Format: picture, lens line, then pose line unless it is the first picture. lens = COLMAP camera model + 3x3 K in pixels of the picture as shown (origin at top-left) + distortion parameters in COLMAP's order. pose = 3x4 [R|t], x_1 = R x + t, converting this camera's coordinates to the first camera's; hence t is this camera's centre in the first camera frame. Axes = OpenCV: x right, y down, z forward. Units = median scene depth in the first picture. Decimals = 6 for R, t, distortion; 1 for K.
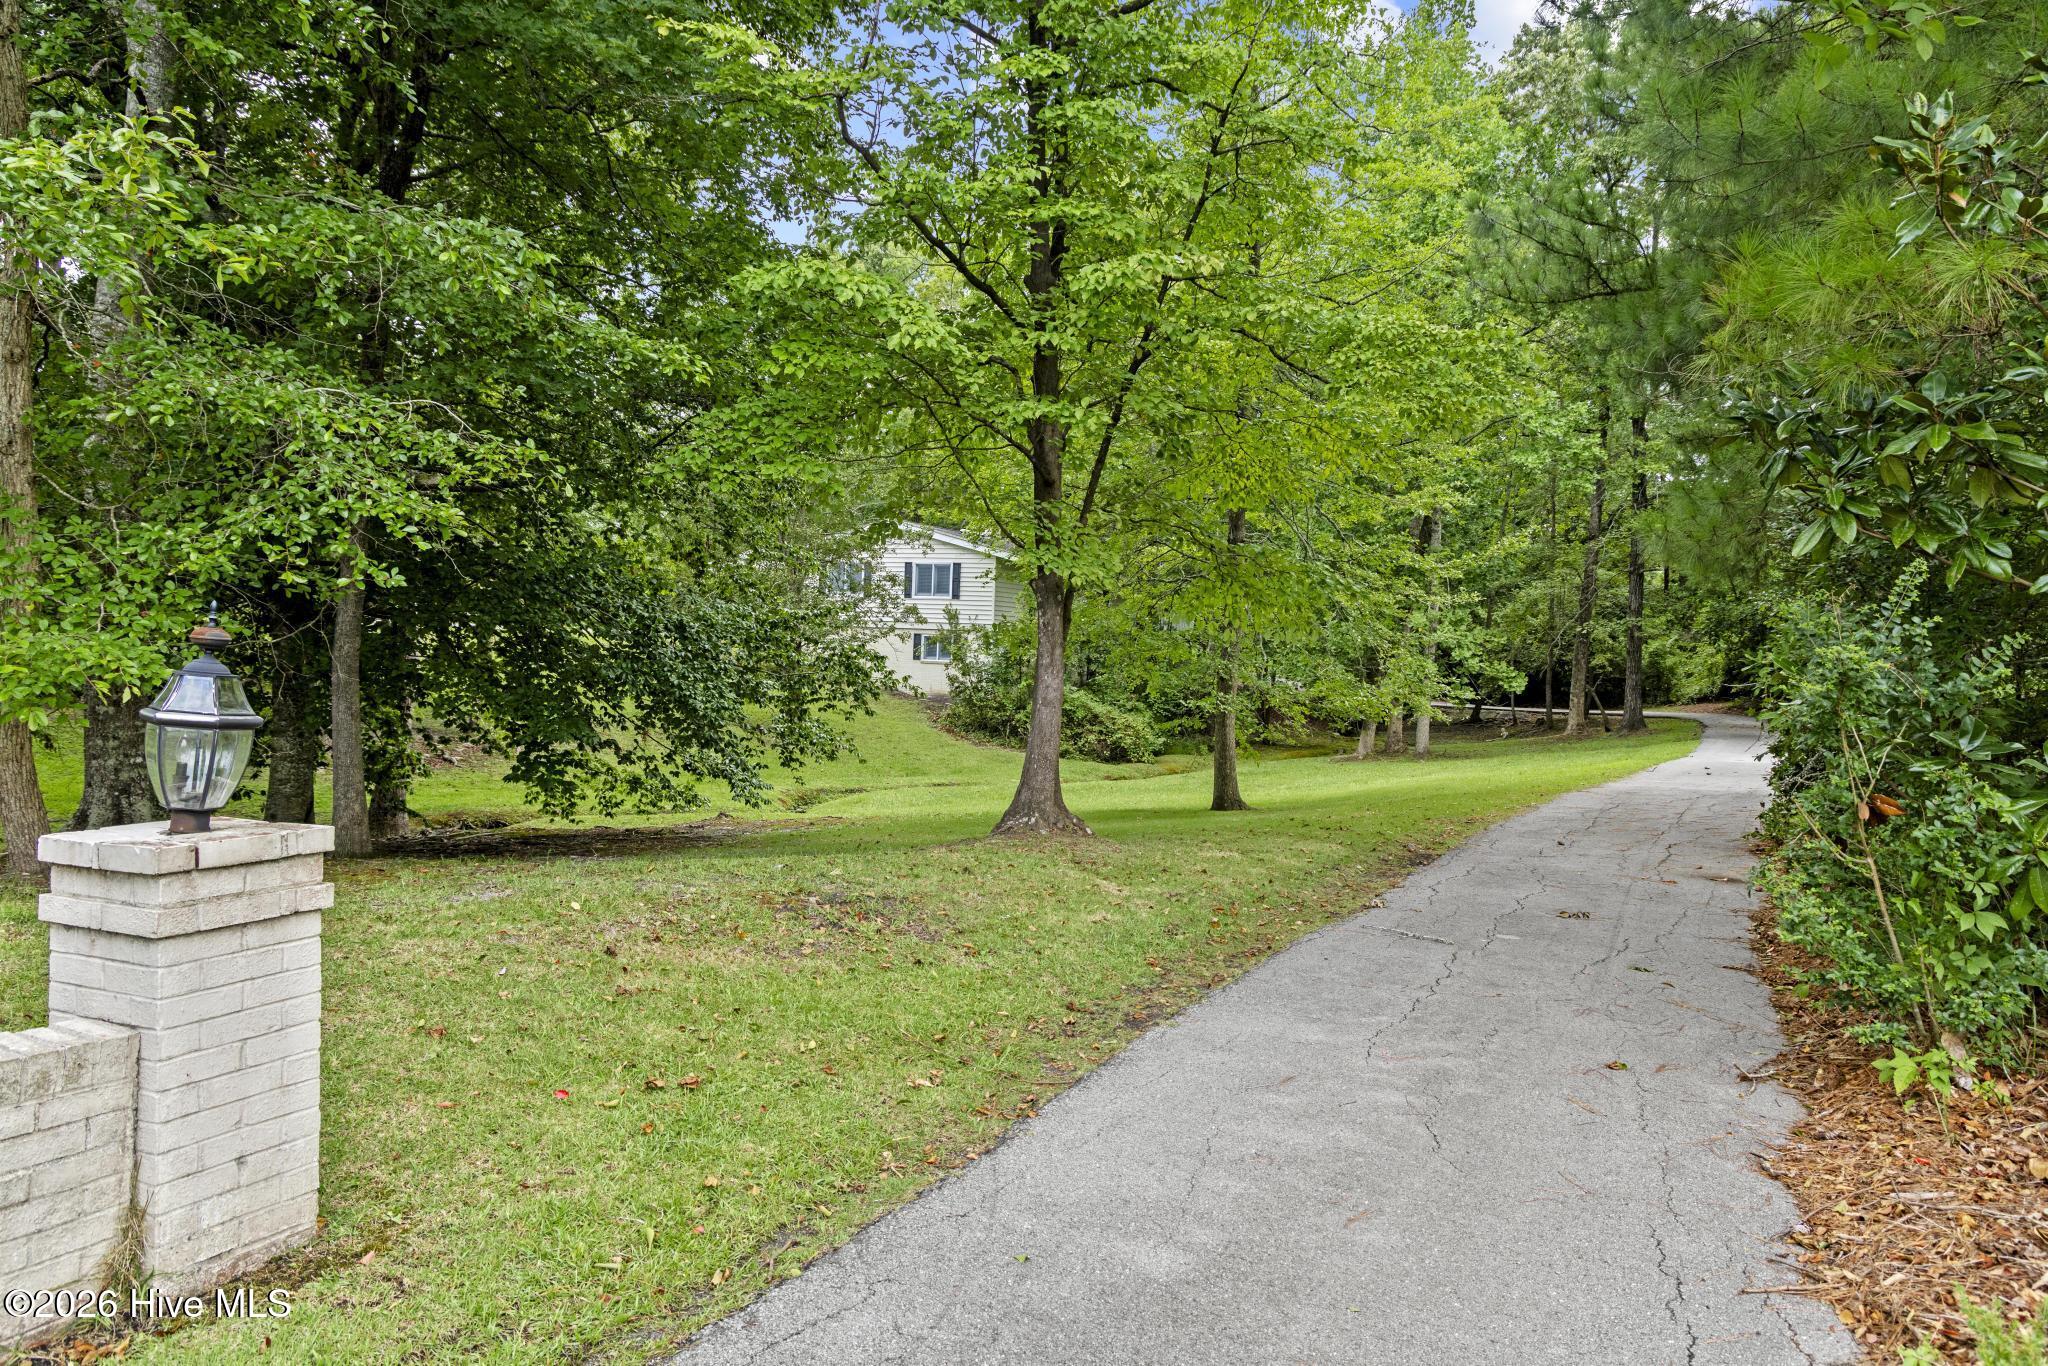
lens RADIAL K [[1418.4, 0, 1024.4], [0, 1418.4, 679.1], [0, 0, 1]] dist [-0.000960, -0.000016]
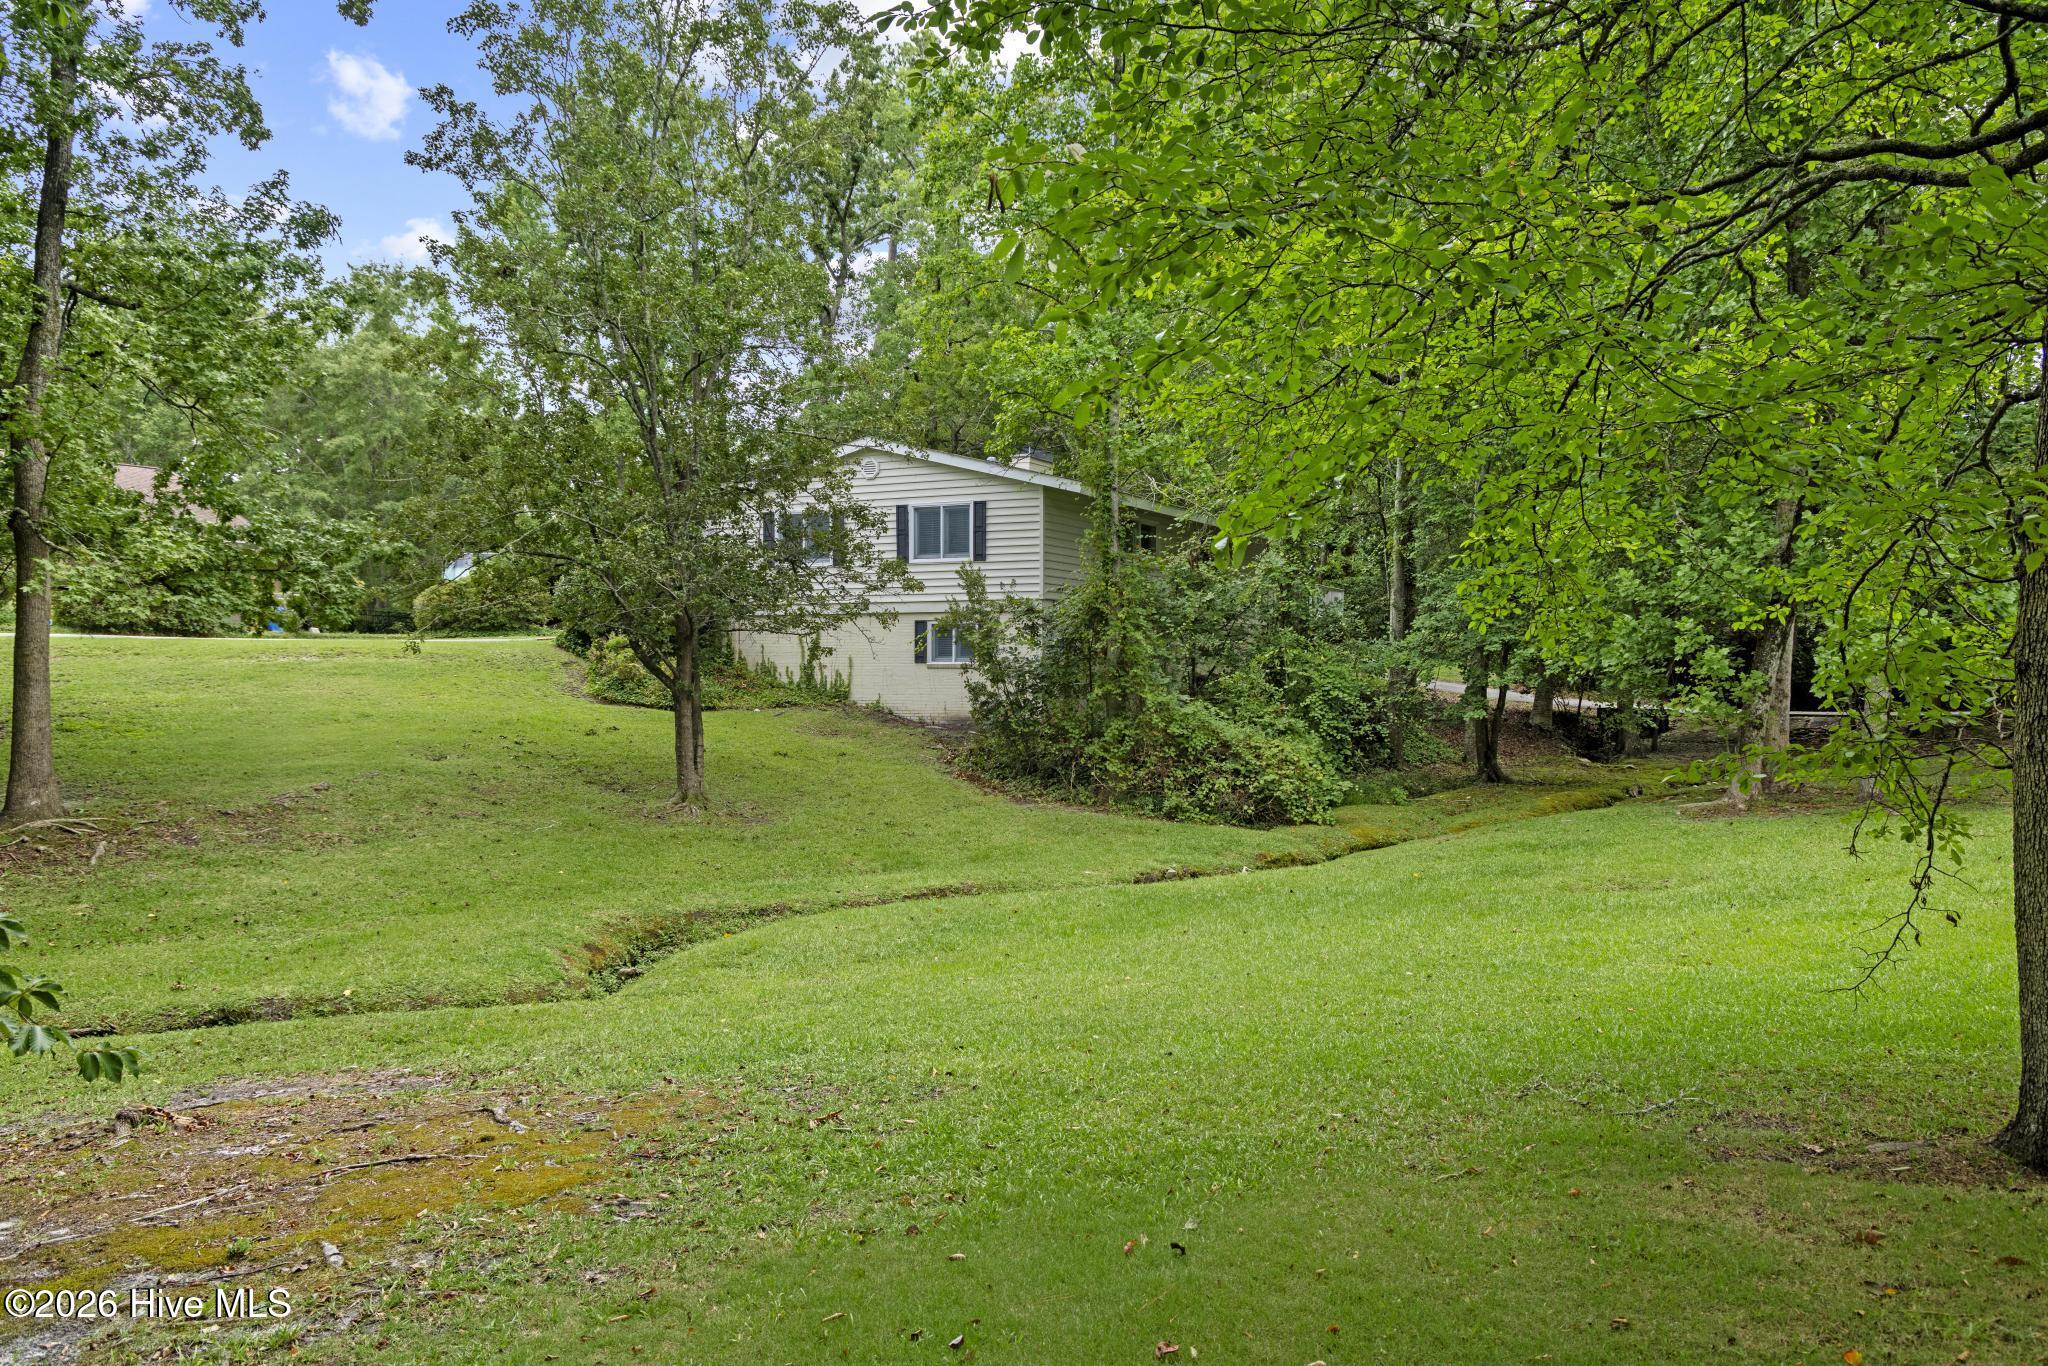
lens RADIAL K [[1591.8, 0, 1021.7], [0, 1591.8, 683.1], [0, 0, 1]] dist [0.003593, 0.000415]
pose [[0.998578, -0.034724, -0.040442, -0.004773], [0.034158, 0.999310, -0.014603, 0.007446], [0.040921, 0.013201, 0.999075, 0.337825]]
